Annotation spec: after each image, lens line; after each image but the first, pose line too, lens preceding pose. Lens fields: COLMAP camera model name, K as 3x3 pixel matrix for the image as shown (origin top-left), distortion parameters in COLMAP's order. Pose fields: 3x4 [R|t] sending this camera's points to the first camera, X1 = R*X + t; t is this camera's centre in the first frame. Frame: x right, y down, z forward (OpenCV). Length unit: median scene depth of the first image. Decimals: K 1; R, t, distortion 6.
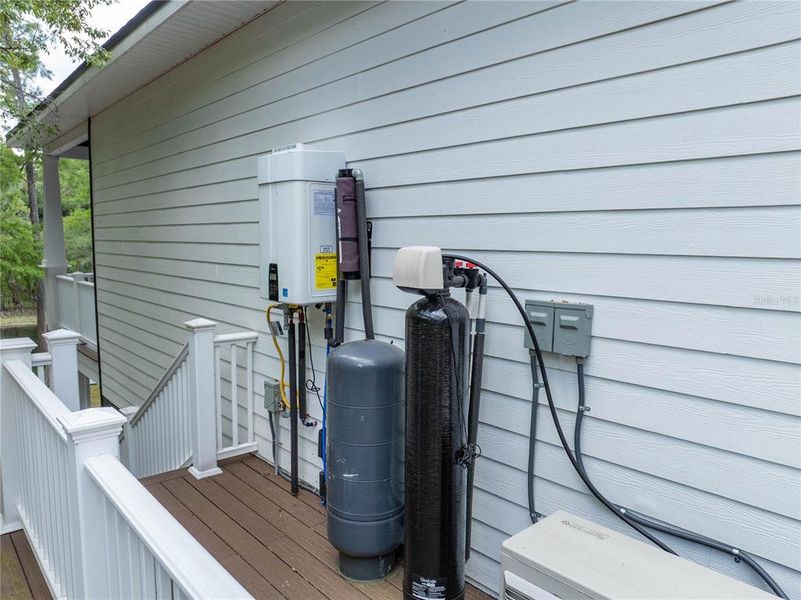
lens RADIAL K [[562.6, 0, 400.5], [0, 562.6, 300.0], [0, 0, 1]] dist [-0.043933, 0.002257]
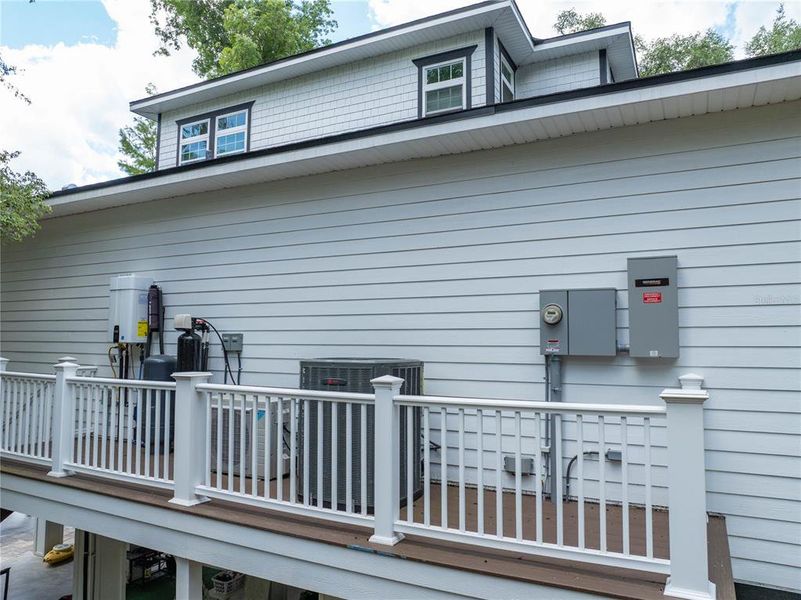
lens RADIAL K [[562.6, 0, 400.5], [0, 562.6, 300.0], [0, 0, 1]] dist [-0.043933, 0.002257]
pose [[0.935645, 0.025298, 0.352034, 0.051887], [0.040039, 0.983381, -0.177084, 0.300065], [-0.350663, 0.179783, 0.919083, -1.588413]]
